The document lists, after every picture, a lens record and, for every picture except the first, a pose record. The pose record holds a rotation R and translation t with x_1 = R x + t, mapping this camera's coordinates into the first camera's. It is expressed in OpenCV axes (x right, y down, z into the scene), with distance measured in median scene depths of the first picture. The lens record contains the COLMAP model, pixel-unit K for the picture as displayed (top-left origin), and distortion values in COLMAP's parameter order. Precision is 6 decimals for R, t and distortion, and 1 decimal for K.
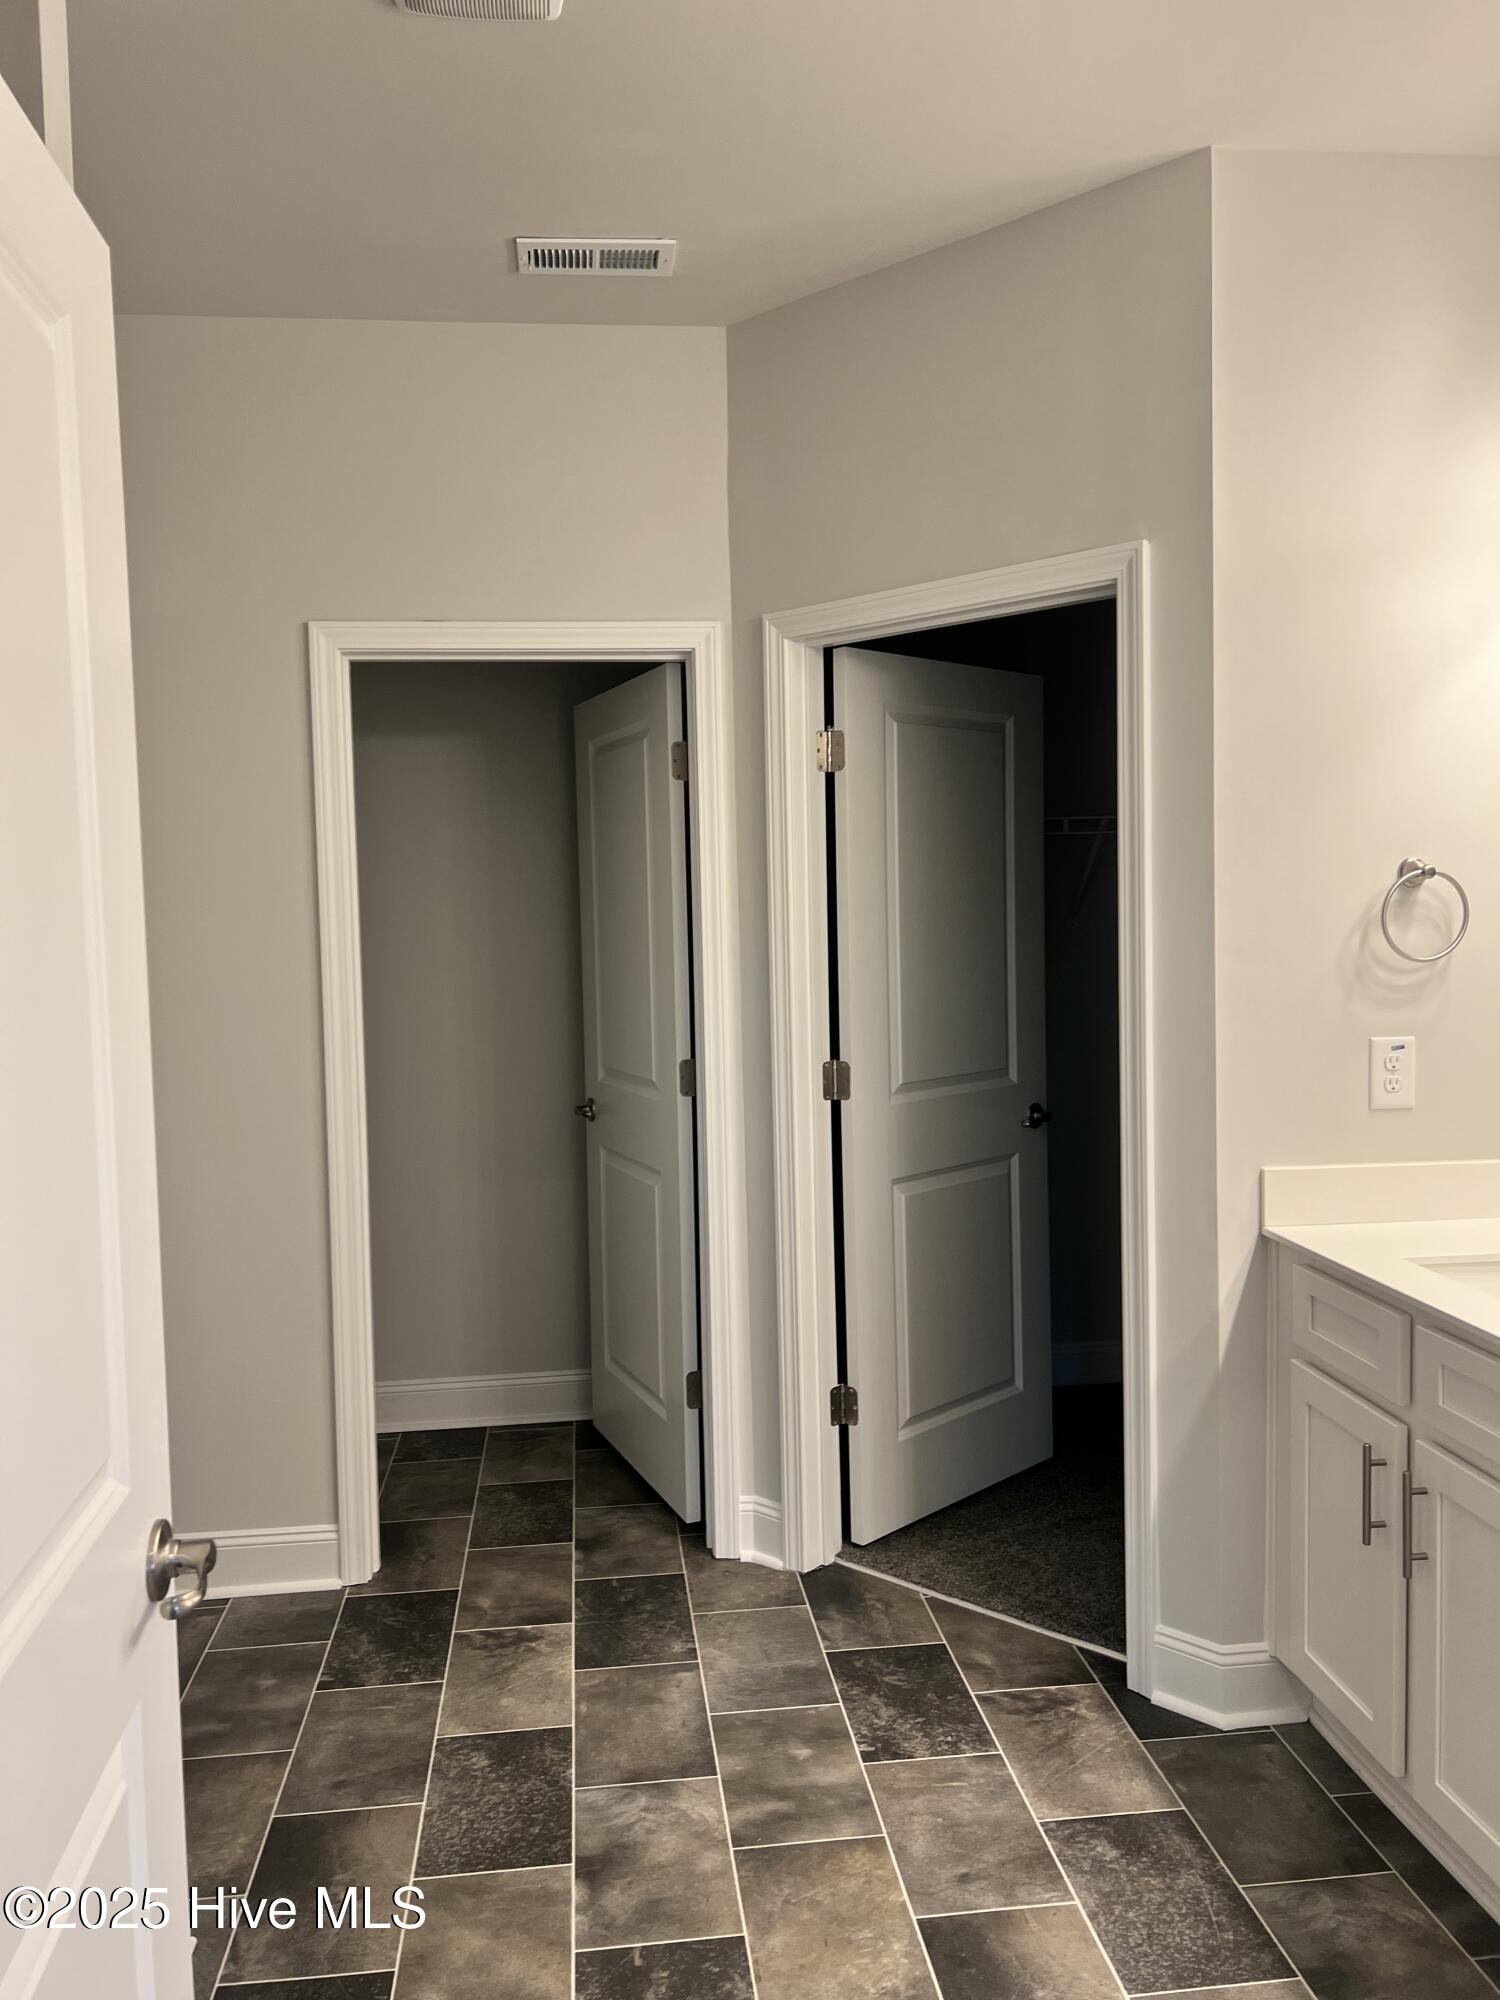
lens RADIAL K [[1499.5, 0, 747.2], [0, 1499.5, 1011.4], [0, 0, 1]] dist [0.068329, -0.078912]
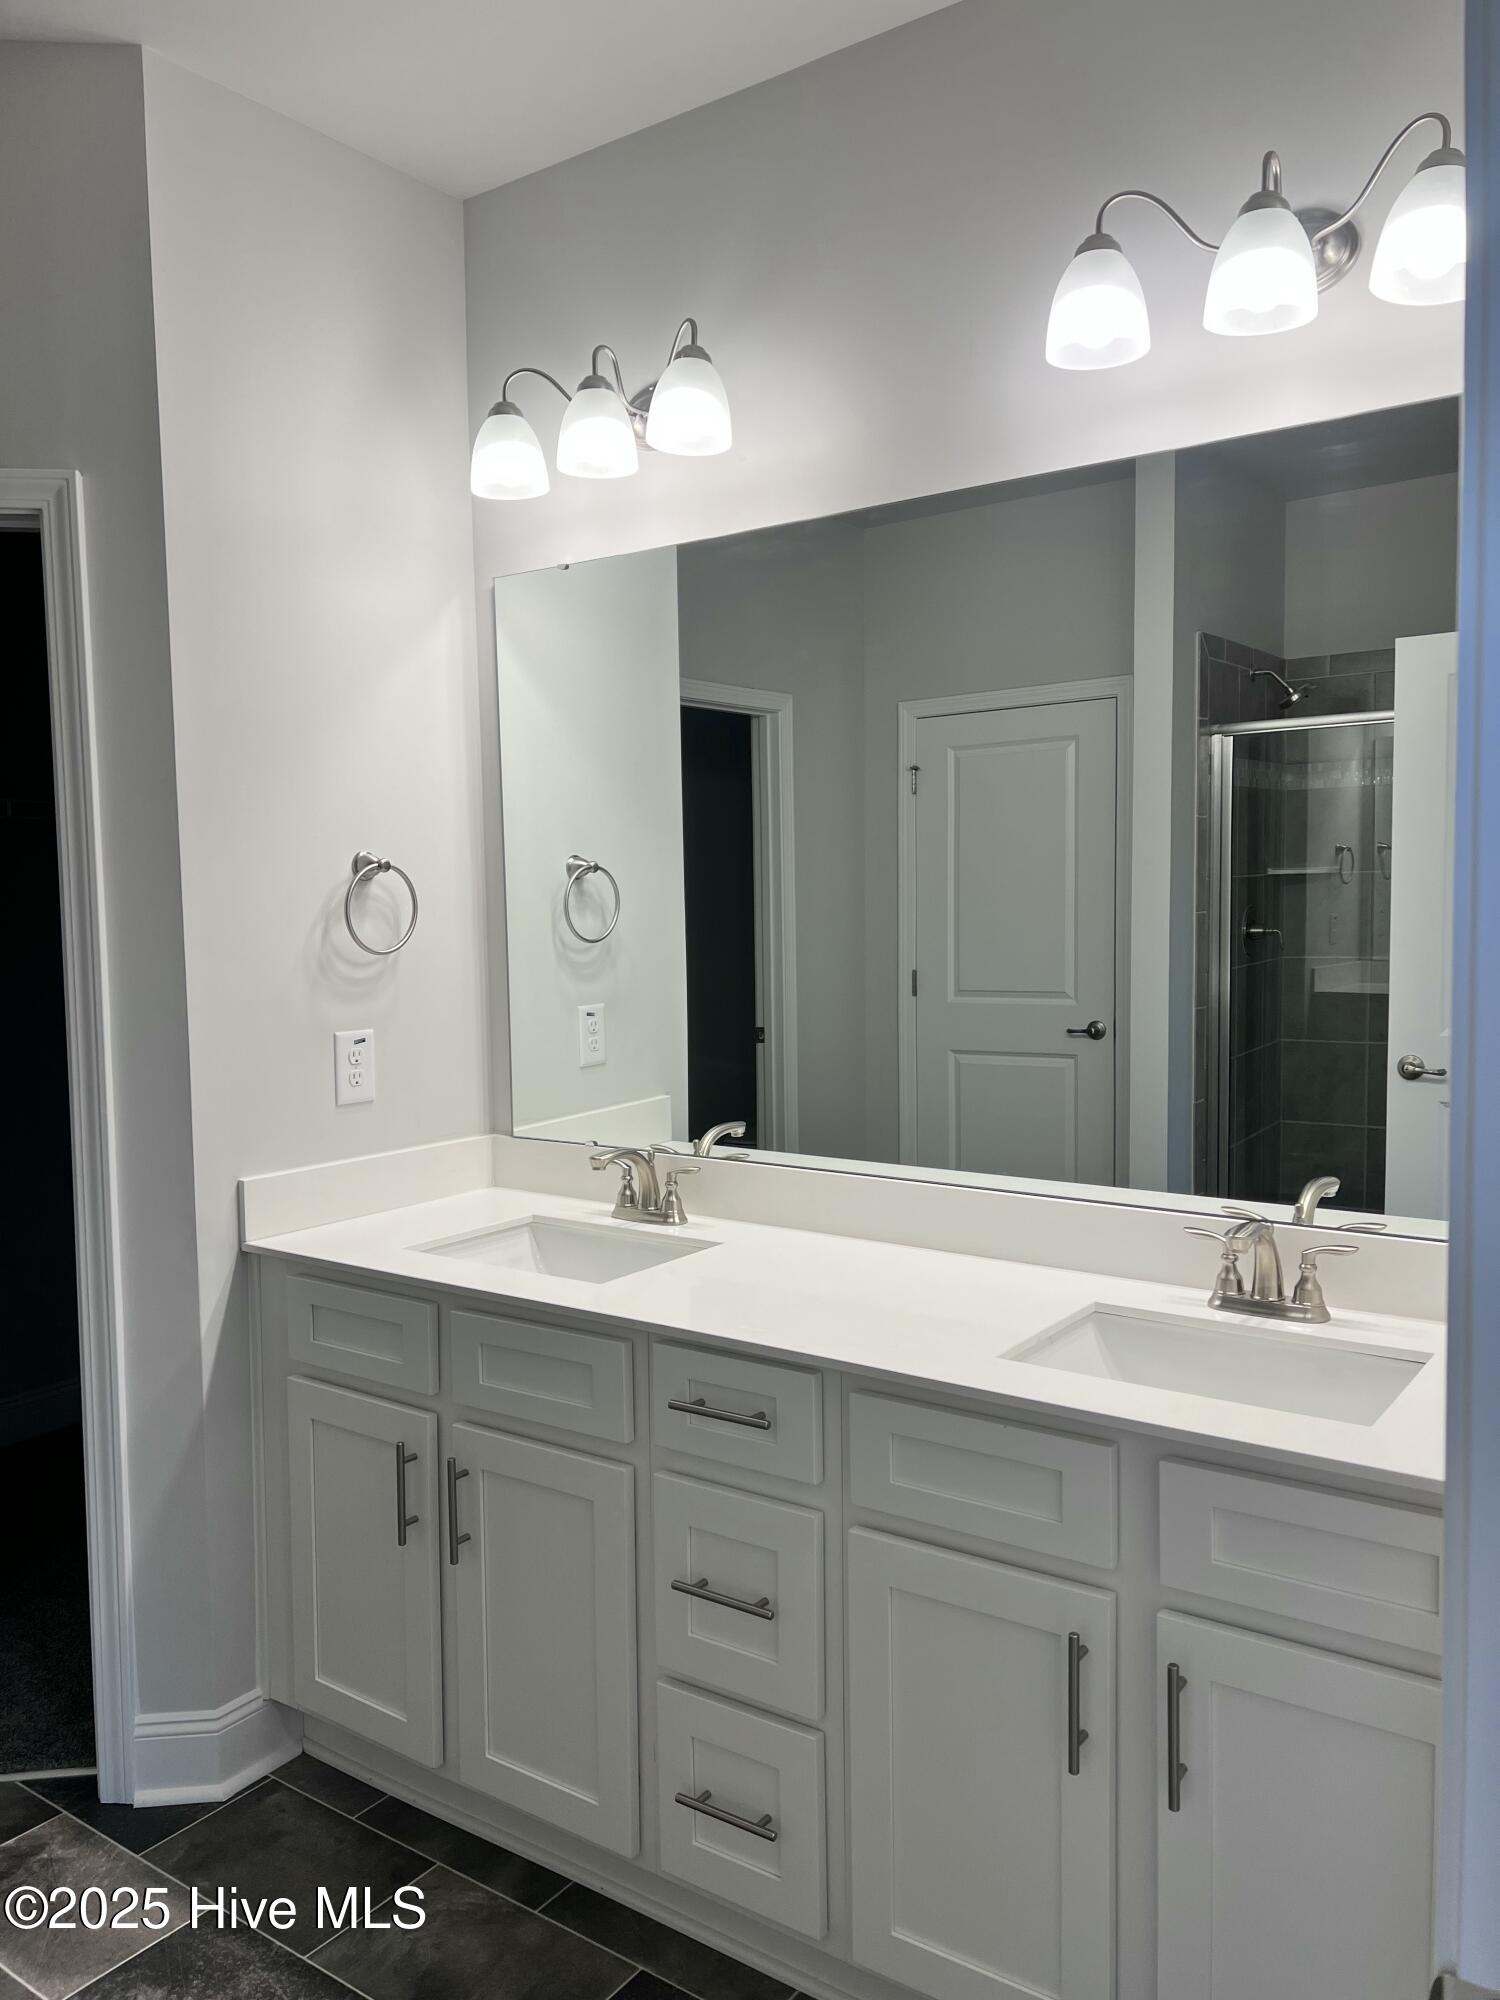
lens RADIAL K [[1499.5, 0, 744.3], [0, 1499.5, 999.7], [0, 0, 1]] dist [0.068329, -0.078912]
pose [[0.661507, -0.038481, 0.748951, -0.146887], [0.046894, 0.998851, 0.009902, -0.001315], [-0.748472, 0.028571, 0.662551, 0.150904]]
